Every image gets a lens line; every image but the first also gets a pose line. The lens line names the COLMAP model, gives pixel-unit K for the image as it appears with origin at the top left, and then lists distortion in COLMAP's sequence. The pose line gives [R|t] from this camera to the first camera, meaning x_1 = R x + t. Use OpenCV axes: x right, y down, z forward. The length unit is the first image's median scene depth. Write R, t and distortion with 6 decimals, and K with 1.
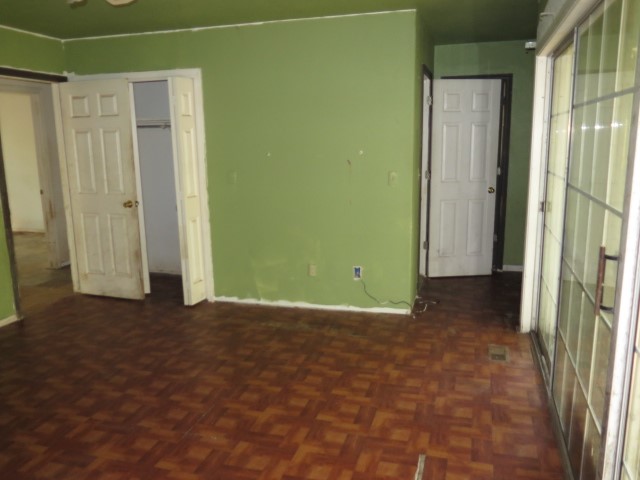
lens RADIAL K [[536.8, 0, 318.8], [0, 536.8, 241.5], [0, 0, 1]] dist [-0.020869, 0.010587]
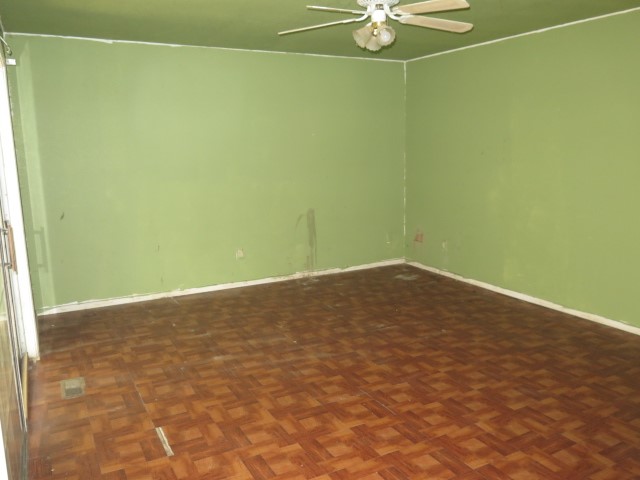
lens RADIAL K [[536.8, 0, 318.8], [0, 536.8, 241.5], [0, 0, 1]] dist [-0.020869, 0.010587]
pose [[-0.708082, 0.153255, -0.689299, 0.574951], [-0.105531, 0.942234, 0.317897, -0.311867], [0.698200, 0.297839, -0.651005, 1.570987]]
